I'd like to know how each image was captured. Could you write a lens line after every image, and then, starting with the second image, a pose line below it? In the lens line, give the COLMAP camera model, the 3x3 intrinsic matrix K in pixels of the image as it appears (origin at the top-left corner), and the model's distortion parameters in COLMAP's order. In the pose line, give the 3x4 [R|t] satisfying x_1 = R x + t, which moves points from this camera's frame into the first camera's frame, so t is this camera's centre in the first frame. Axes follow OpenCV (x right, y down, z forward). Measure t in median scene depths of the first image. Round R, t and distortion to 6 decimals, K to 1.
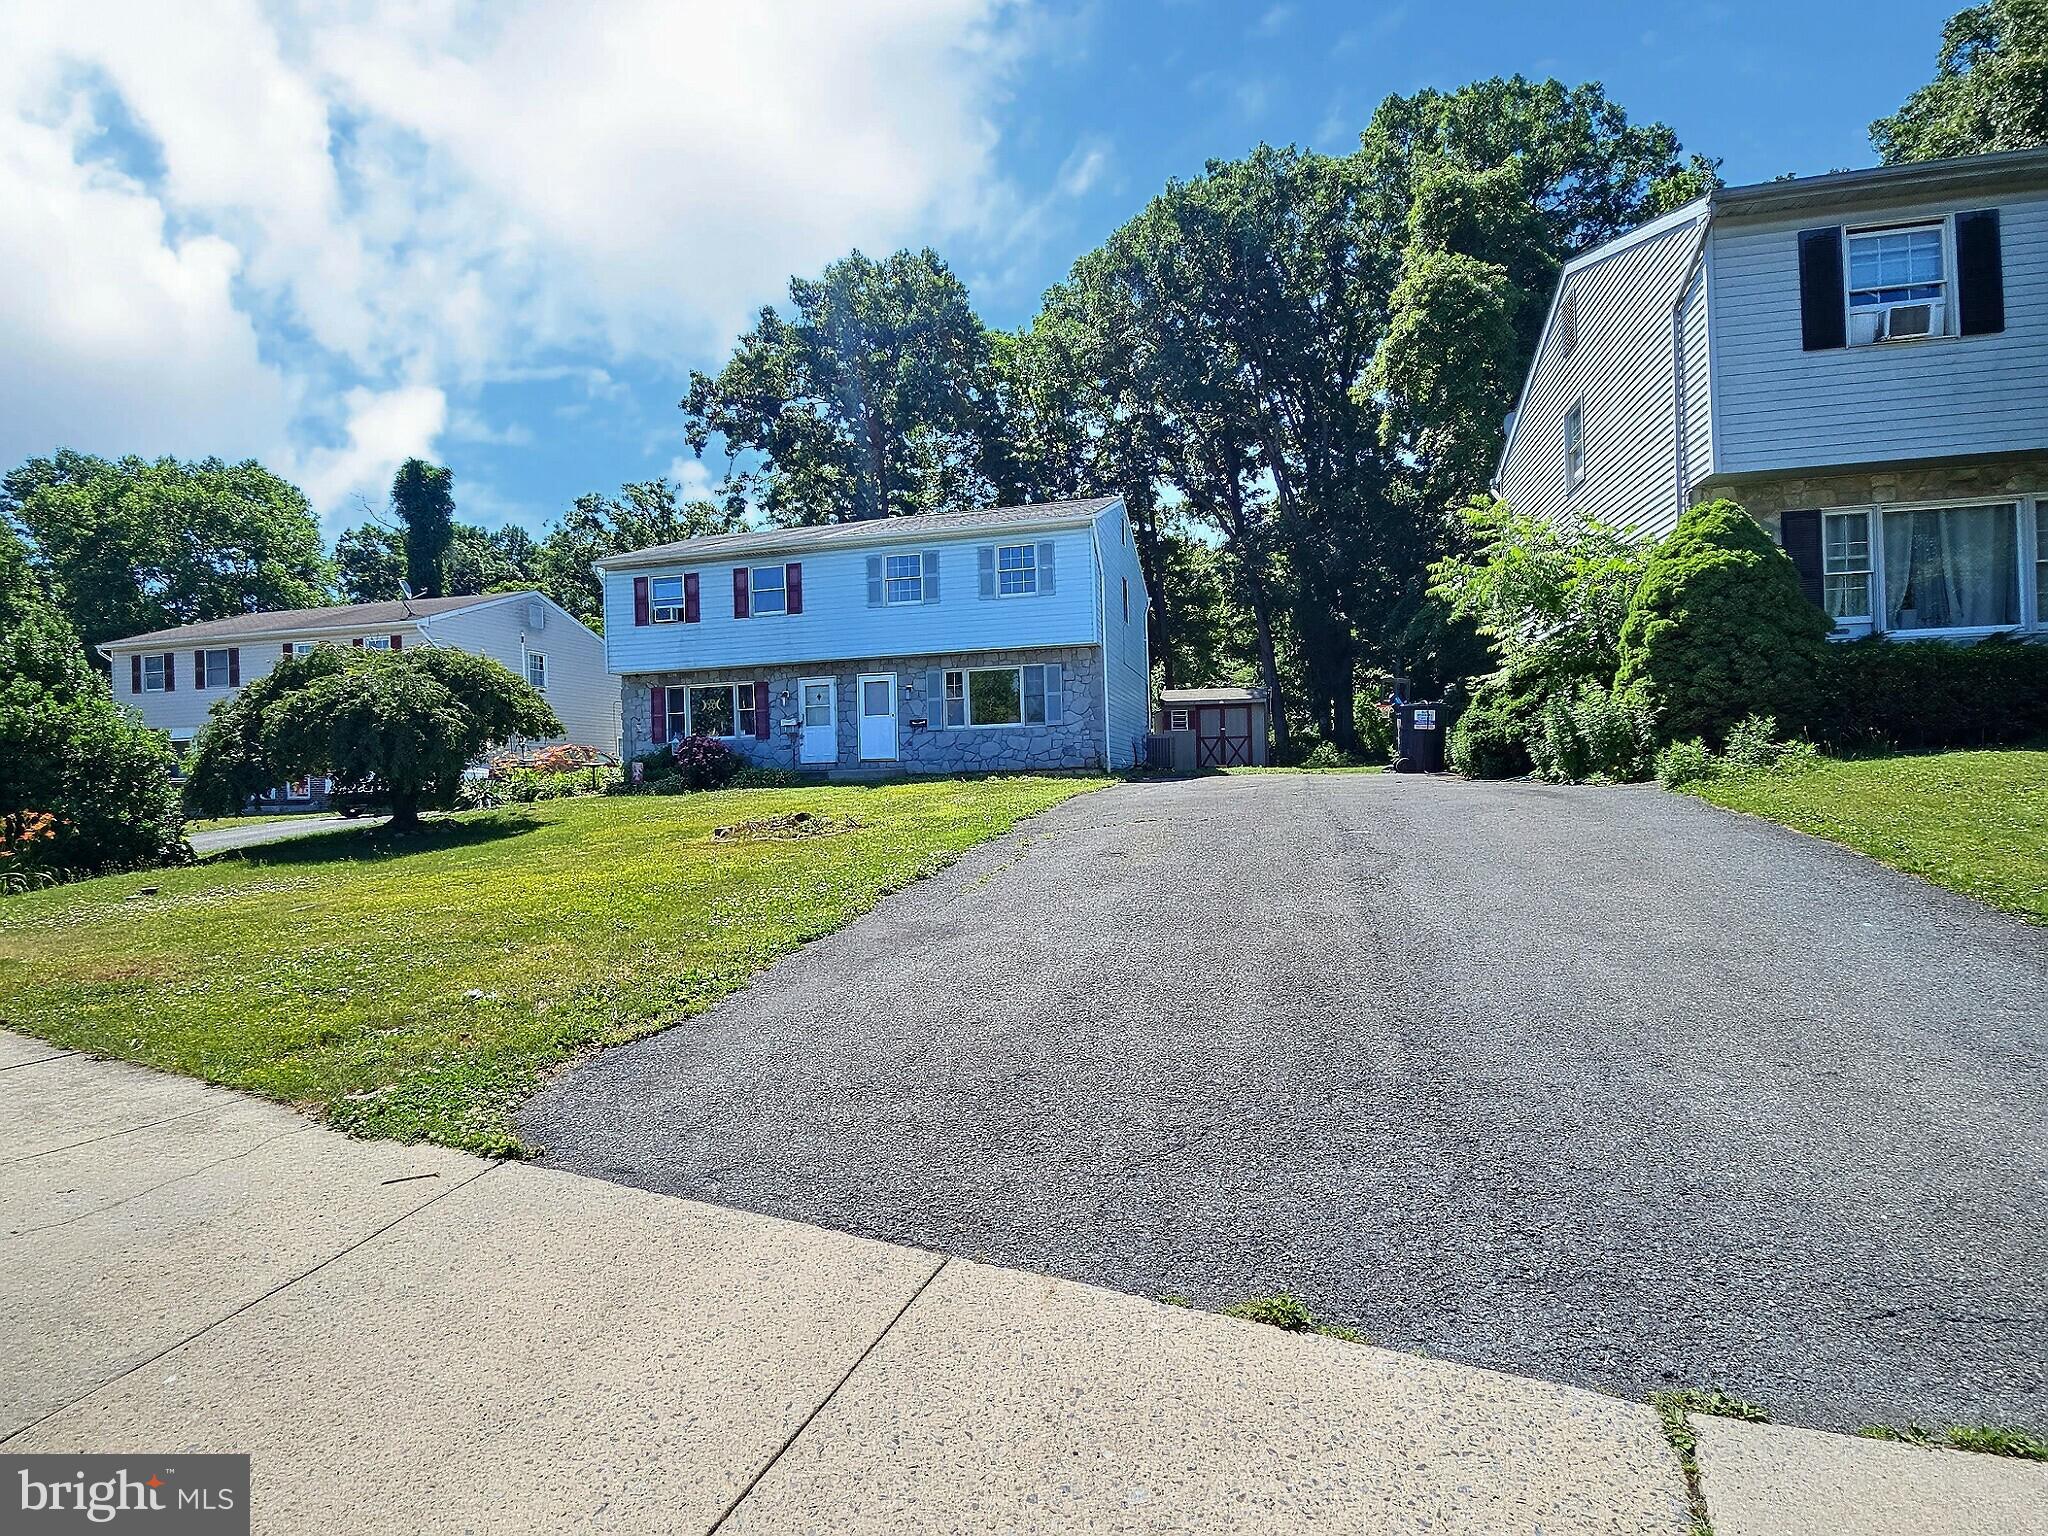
lens RADIAL K [[1059.4, 0, 1025.2], [0, 1059.4, 767.6], [0, 0, 1]] dist [-0.004219, -0.005175]
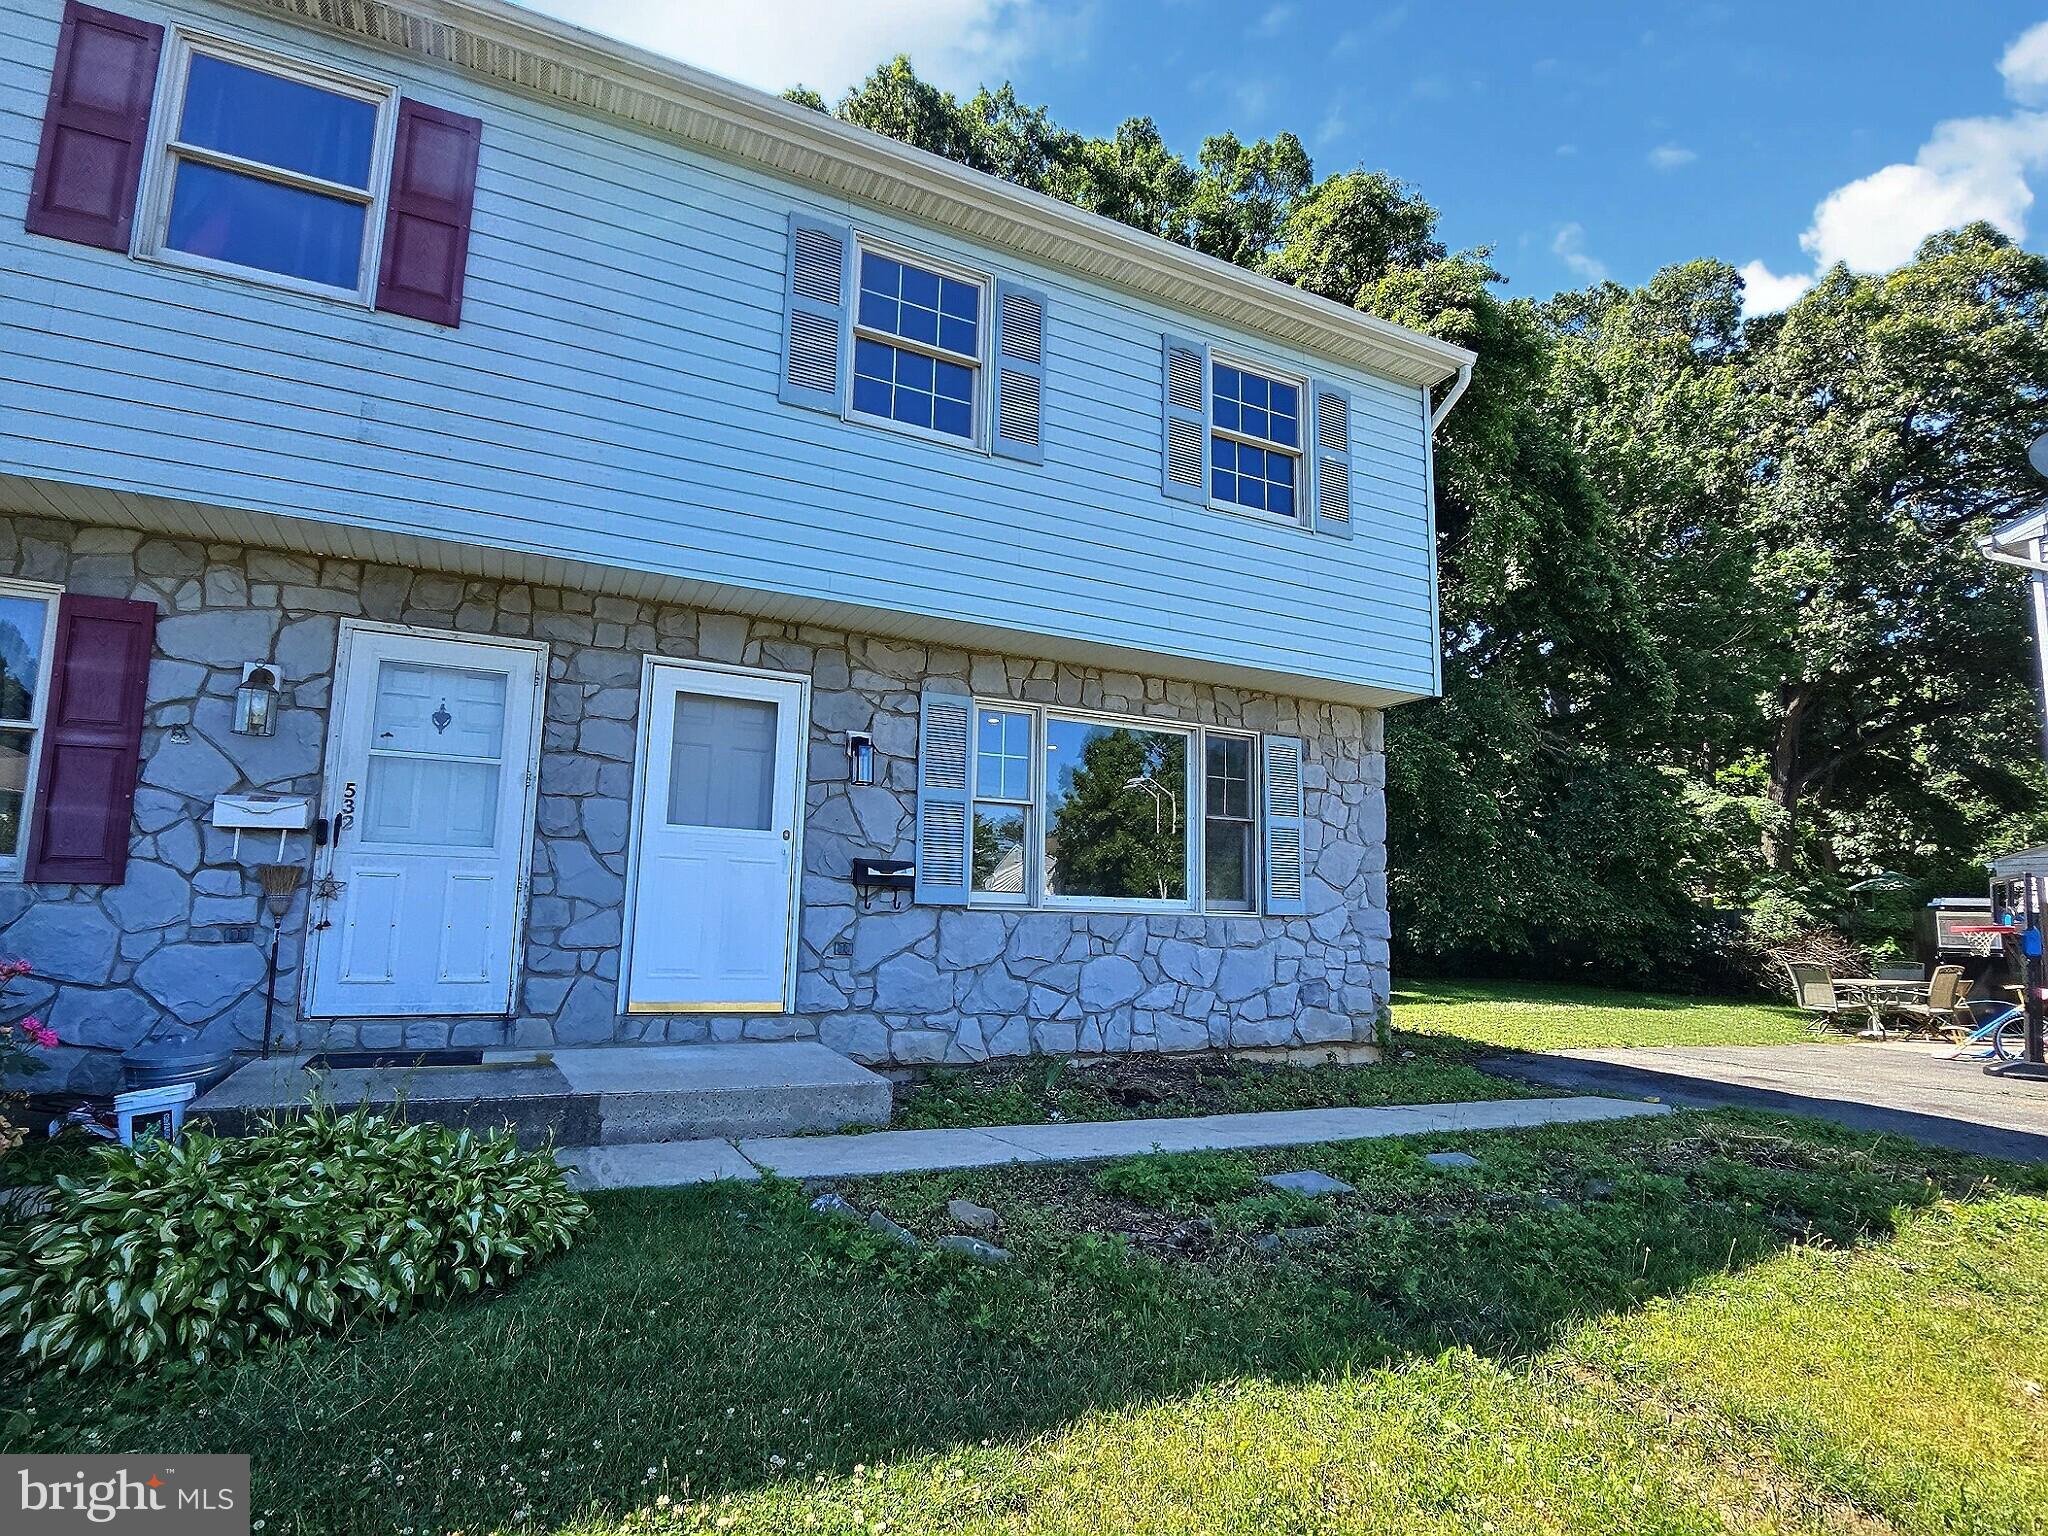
lens RADIAL K [[1059.4, 0, 1023.8], [0, 1059.4, 777.4], [0, 0, 1]] dist [-0.004219, -0.005175]
pose [[0.764611, 0.133661, 0.630479, -0.238979], [-0.057972, 0.988557, -0.139267, -0.029396], [-0.641879, 0.069935, 0.763610, 0.740129]]
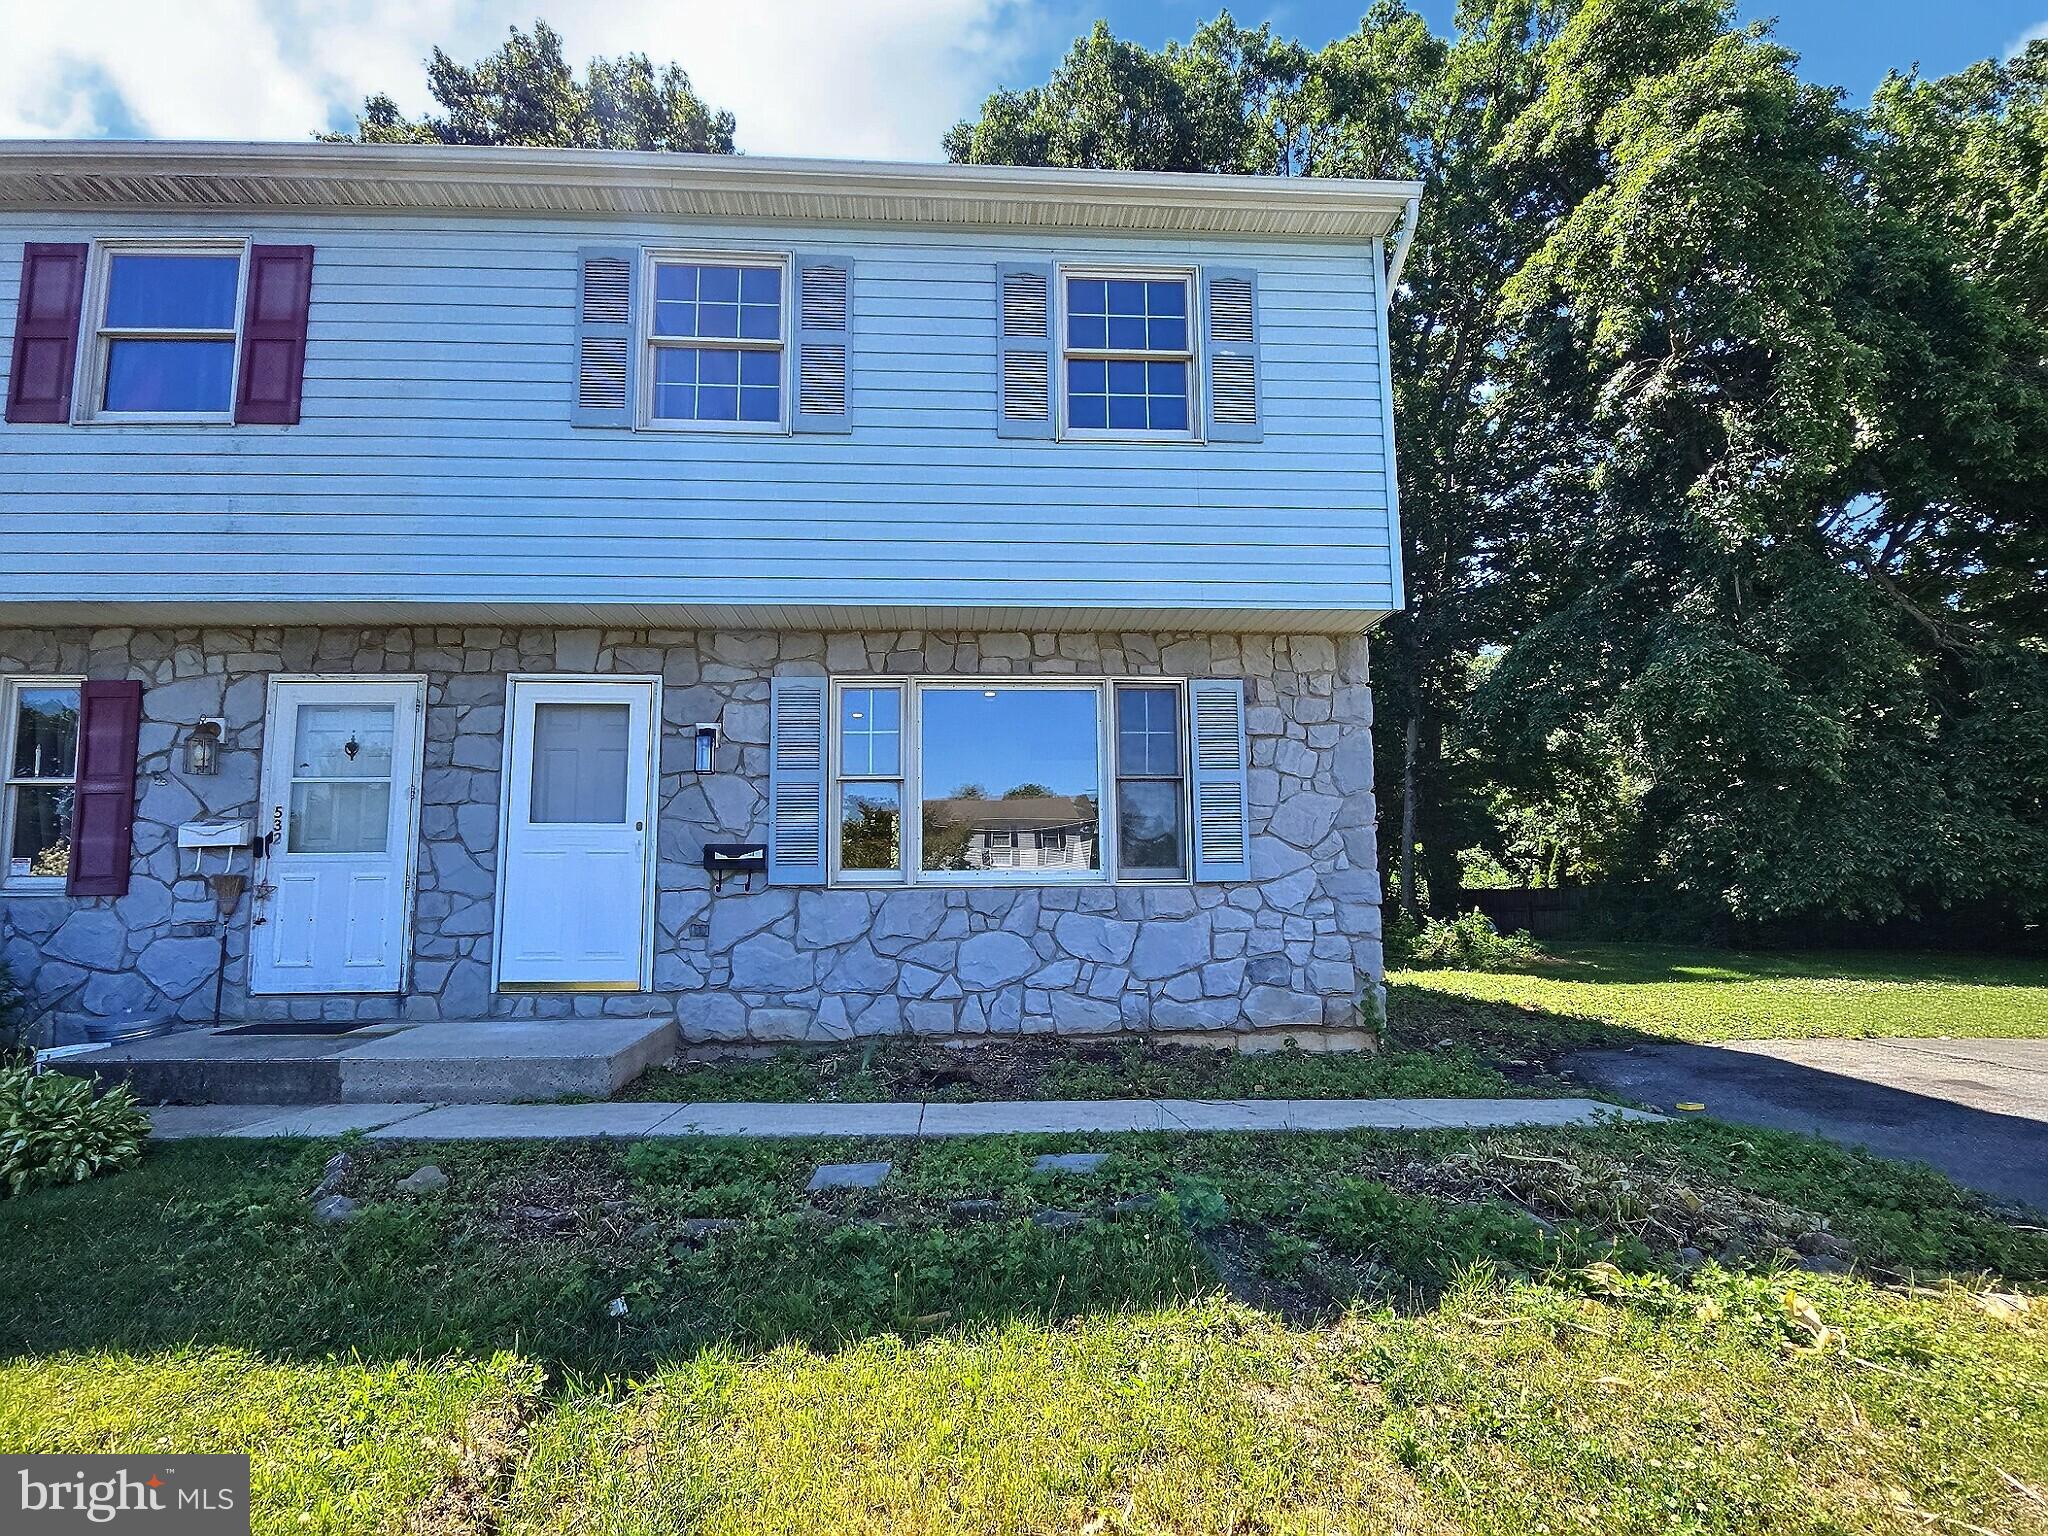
lens RADIAL K [[1059.4, 0, 1020.8], [0, 1059.4, 779.5], [0, 0, 1]] dist [-0.004219, -0.005175]
pose [[0.954392, 0.054110, 0.293612, -0.108099], [-0.023666, 0.994056, -0.106269, -0.033142], [-0.297617, 0.094474, 0.949999, 0.682866]]
